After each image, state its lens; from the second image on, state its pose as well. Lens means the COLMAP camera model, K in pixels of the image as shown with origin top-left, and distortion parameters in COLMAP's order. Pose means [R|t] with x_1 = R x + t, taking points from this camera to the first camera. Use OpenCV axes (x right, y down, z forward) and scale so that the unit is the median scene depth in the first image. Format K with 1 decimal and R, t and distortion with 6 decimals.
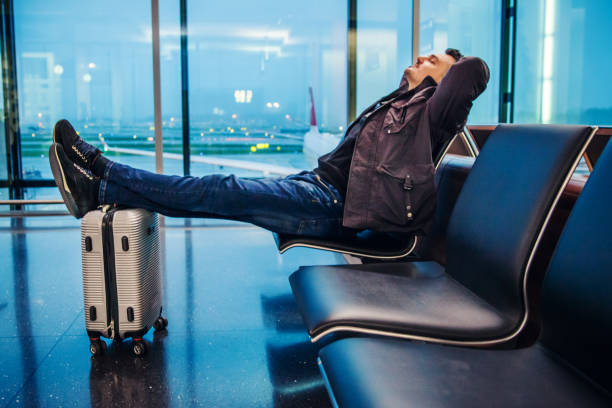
lens RADIAL K [[677.0, 0, 306.0], [0, 677.0, 204.0], [0, 0, 1]] dist [-0.019257, -0.006513]
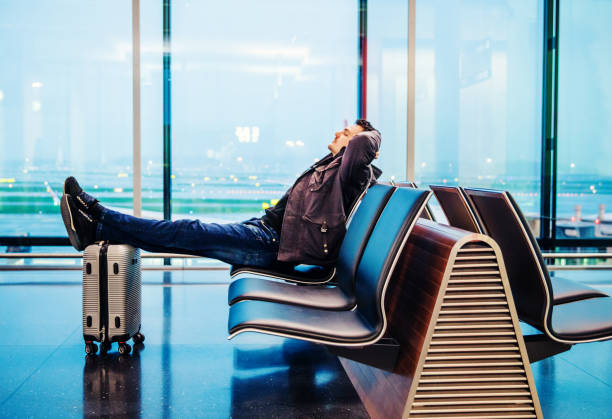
lens RADIAL K [[1059.4, 0, 306.0], [0, 1059.4, 209.5], [0, 0, 1]] dist [0.320650, -0.077679]
pose [[0.998791, 0.012450, -0.047566, 0.205777], [-0.016205, 0.996712, -0.079390, 0.100845], [0.046421, 0.080064, 0.995708, -1.088602]]
